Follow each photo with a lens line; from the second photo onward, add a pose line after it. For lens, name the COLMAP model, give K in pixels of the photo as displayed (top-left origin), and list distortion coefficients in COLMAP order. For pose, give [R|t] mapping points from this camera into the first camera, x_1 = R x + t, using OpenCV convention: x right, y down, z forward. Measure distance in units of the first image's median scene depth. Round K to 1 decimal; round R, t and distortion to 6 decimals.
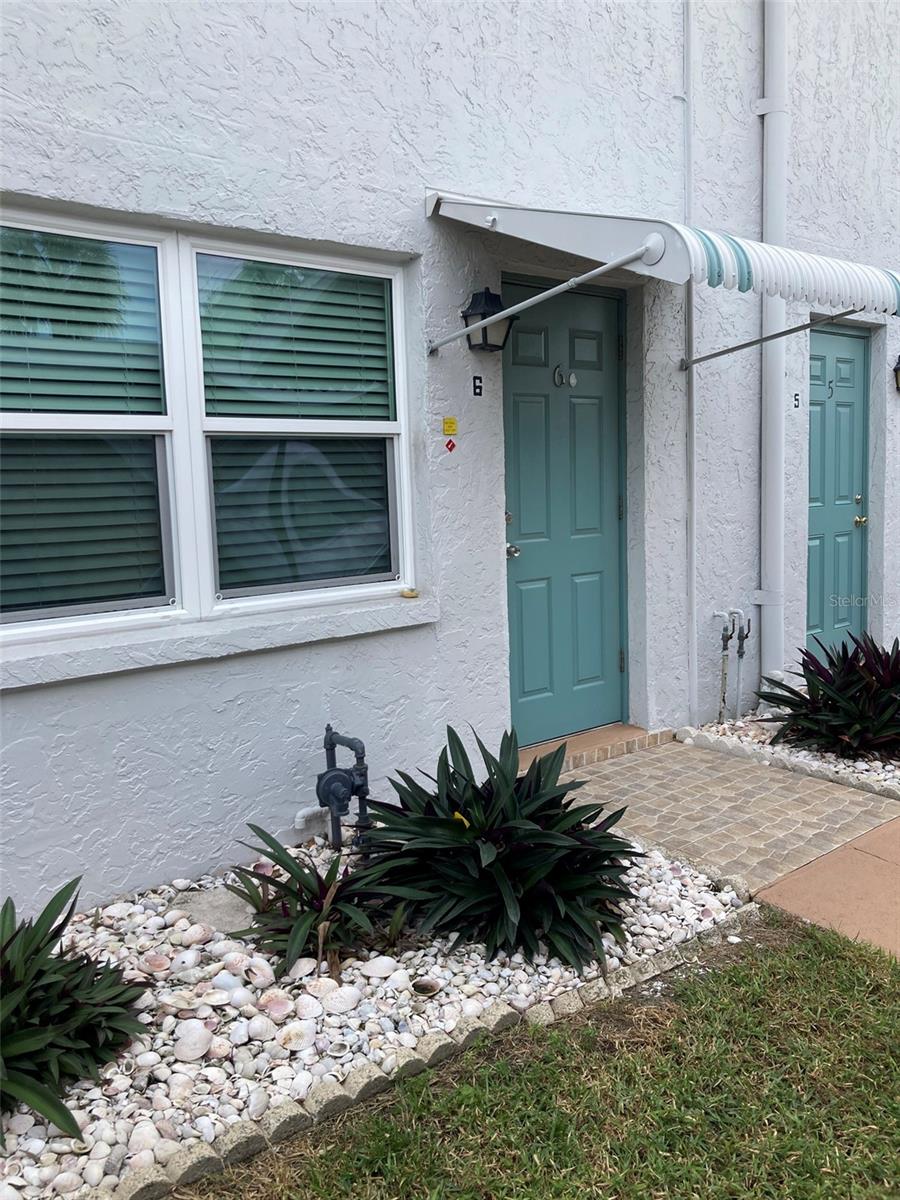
lens RADIAL K [[981.0, 0, 447.2], [0, 981.0, 598.6], [0, 0, 1]] dist [0.027697, -0.031936]
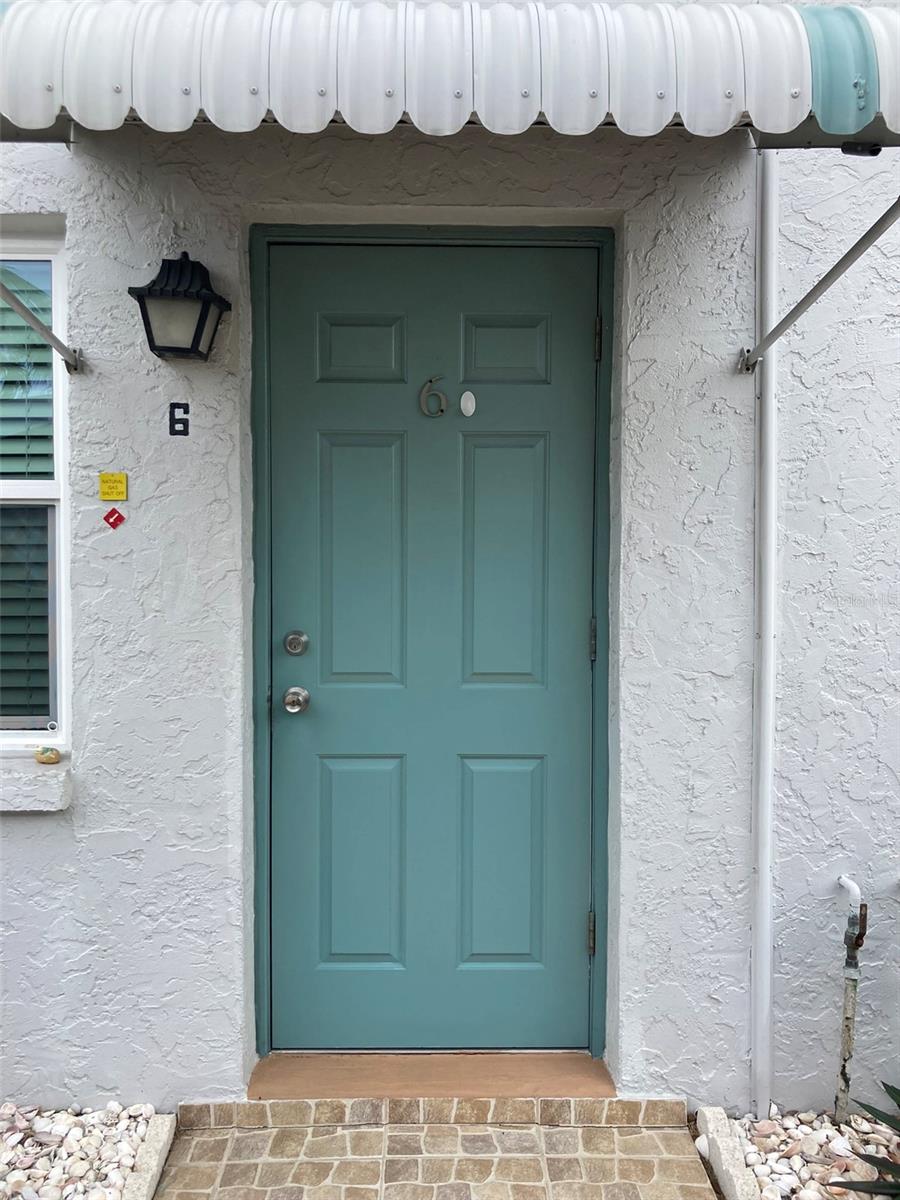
lens RADIAL K [[981.0, 0, 451.1], [0, 981.0, 597.3], [0, 0, 1]] dist [0.027697, -0.031936]
pose [[0.778813, 0.057983, -0.624571, 0.474244], [-0.104779, 0.993754, -0.038398, -0.093350], [0.618443, 0.095346, 0.780024, 0.579998]]
